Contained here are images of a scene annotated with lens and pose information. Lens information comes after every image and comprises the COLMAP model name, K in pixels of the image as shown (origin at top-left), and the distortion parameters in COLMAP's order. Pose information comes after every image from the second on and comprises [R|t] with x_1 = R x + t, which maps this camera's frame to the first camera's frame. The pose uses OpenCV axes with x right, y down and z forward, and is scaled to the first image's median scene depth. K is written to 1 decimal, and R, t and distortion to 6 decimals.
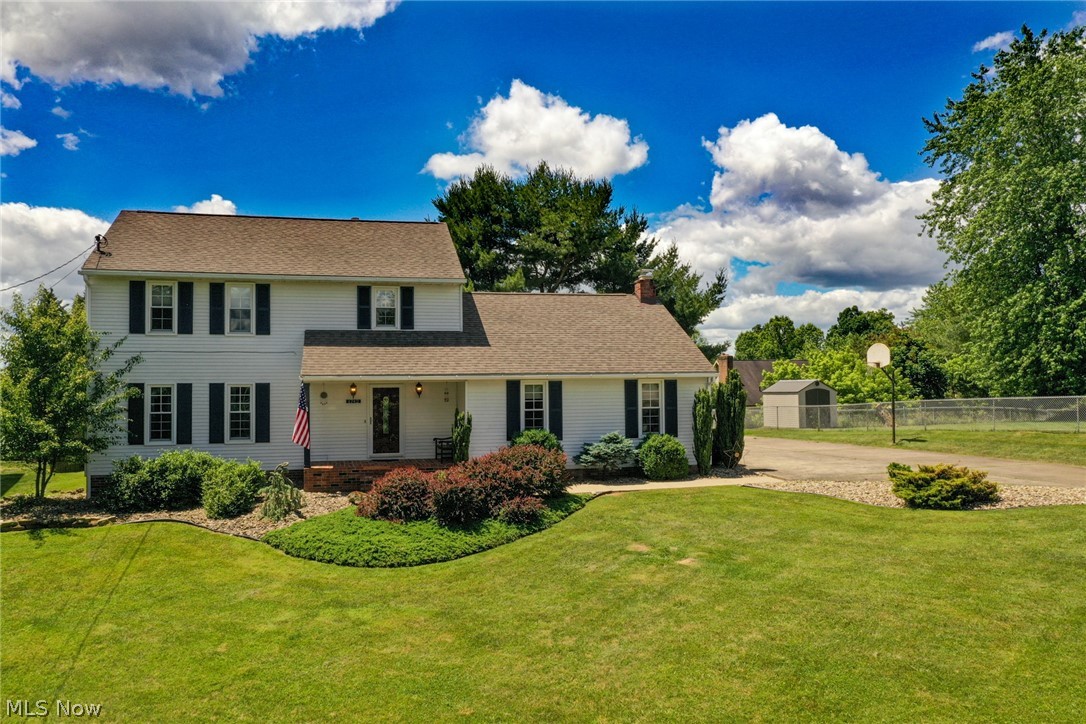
lens RADIAL K [[839.6, 0, 527.4], [0, 839.6, 384.6], [0, 0, 1]] dist [0.000353, 0.010570]
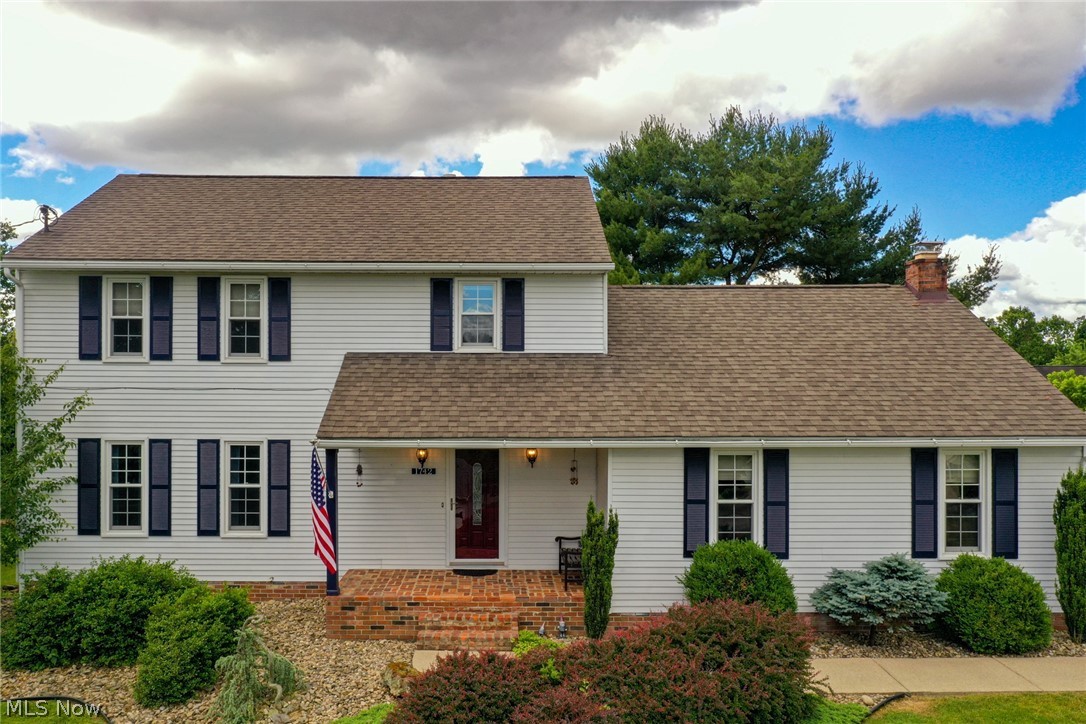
lens RADIAL K [[839.6, 0, 527.4], [0, 839.6, 384.6], [0, 0, 1]] dist [0.000353, 0.010570]
pose [[0.979617, 0.008582, -0.200689, -0.014483], [-0.006722, 0.999928, 0.009950, -0.047007], [0.200760, -0.008398, 0.979604, 0.416609]]
